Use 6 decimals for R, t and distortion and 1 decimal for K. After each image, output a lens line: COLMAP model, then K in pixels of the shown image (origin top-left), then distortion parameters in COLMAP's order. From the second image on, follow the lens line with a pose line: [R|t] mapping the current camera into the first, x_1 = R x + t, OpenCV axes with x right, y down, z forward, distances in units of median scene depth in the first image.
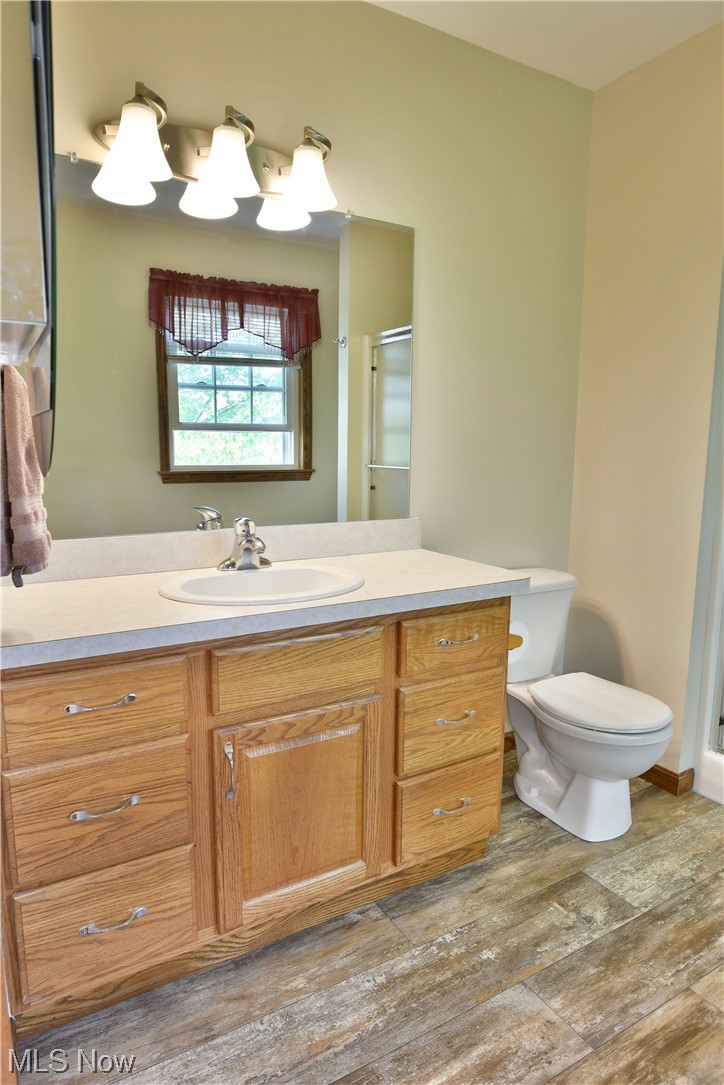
lens RADIAL K [[693.4, 0, 372.5], [0, 693.4, 536.4], [0, 0, 1]] dist [-0.018287, 0.000725]
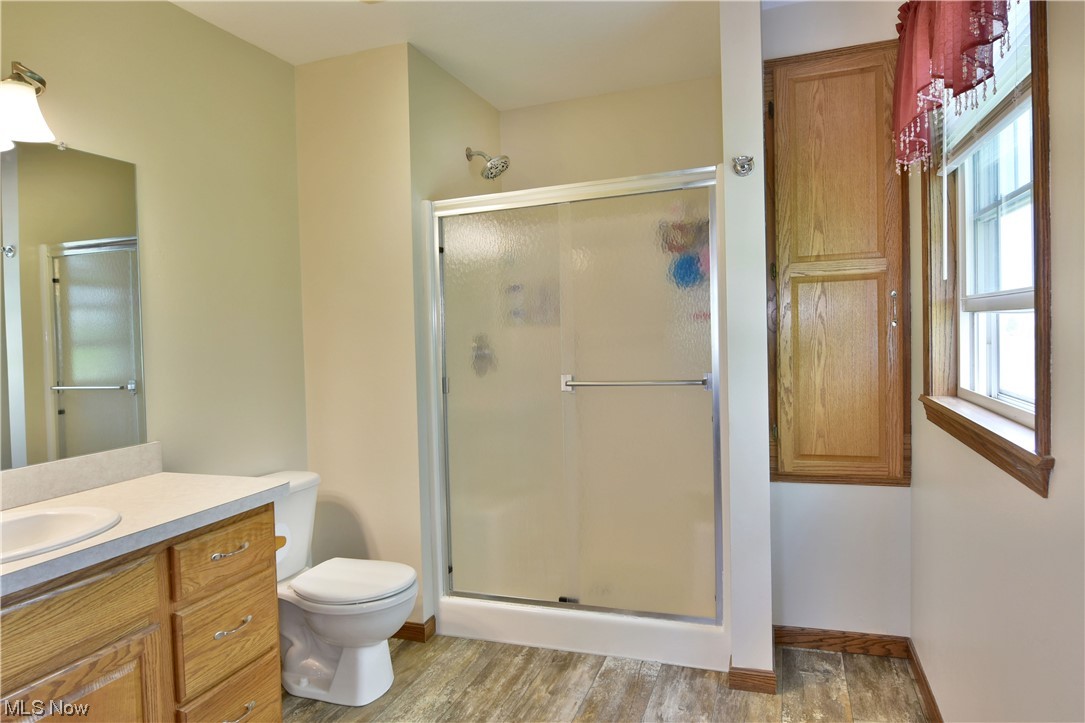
lens RADIAL K [[659.8, 0, 544.0], [0, 659.8, 360.3], [0, 0, 1]] dist [-0.015386, -0.005406]
pose [[0.784704, -0.067666, 0.616166, -0.087252], [0.131884, 0.989490, -0.059294, -0.016493], [-0.605678, 0.127791, 0.785381, -0.110142]]
